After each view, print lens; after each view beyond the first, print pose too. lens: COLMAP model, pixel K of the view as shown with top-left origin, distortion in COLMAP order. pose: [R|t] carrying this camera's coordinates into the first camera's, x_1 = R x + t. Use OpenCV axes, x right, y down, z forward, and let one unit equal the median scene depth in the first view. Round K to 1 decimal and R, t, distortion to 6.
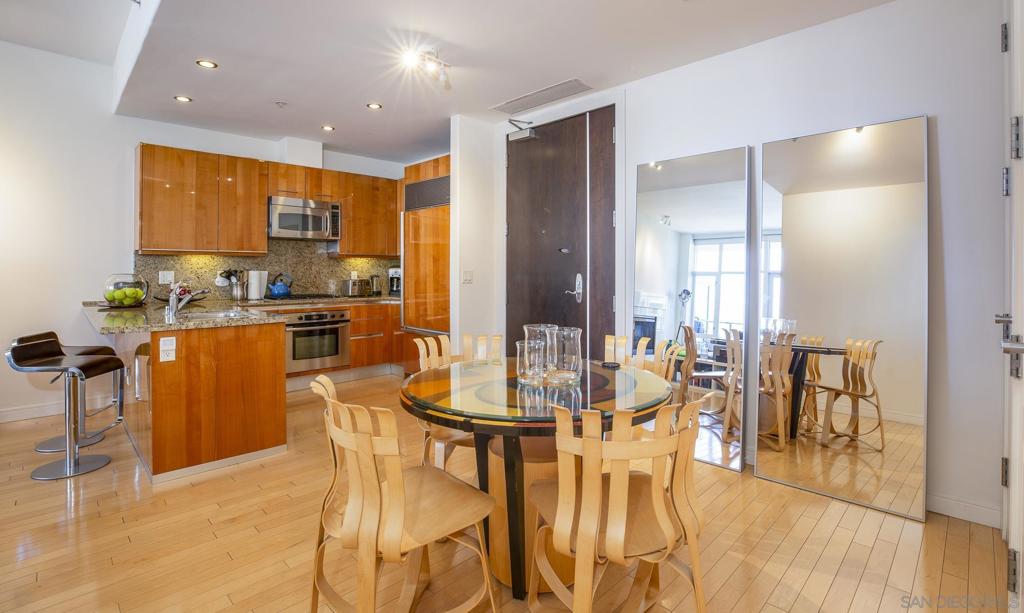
lens RADIAL K [[454.9, 0, 458.9], [0, 454.9, 270.0], [0, 0, 1]] dist [-0.001747, -0.000157]
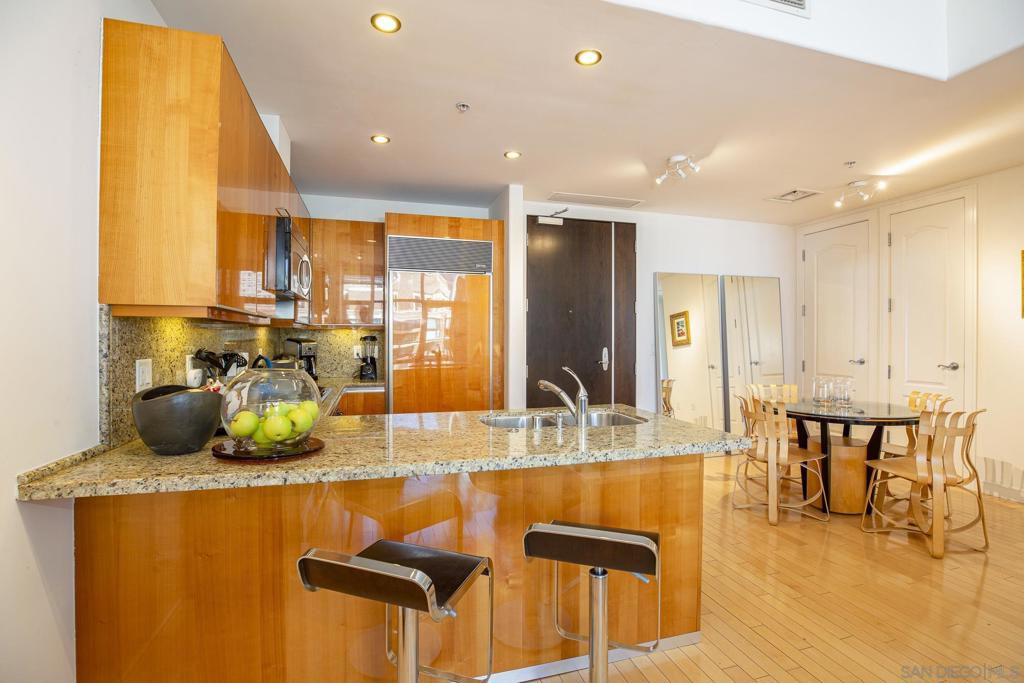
lens RADIAL K [[471.5, 0, 536.7], [0, 471.5, 341.2], [0, 0, 1]] dist [-0.049658, 0.015193]
pose [[0.422896, -0.002665, 0.906174, -0.772745], [0.000658, 0.999996, 0.002634, -0.009537], [-0.906178, -0.000517, 0.422897, 0.474731]]
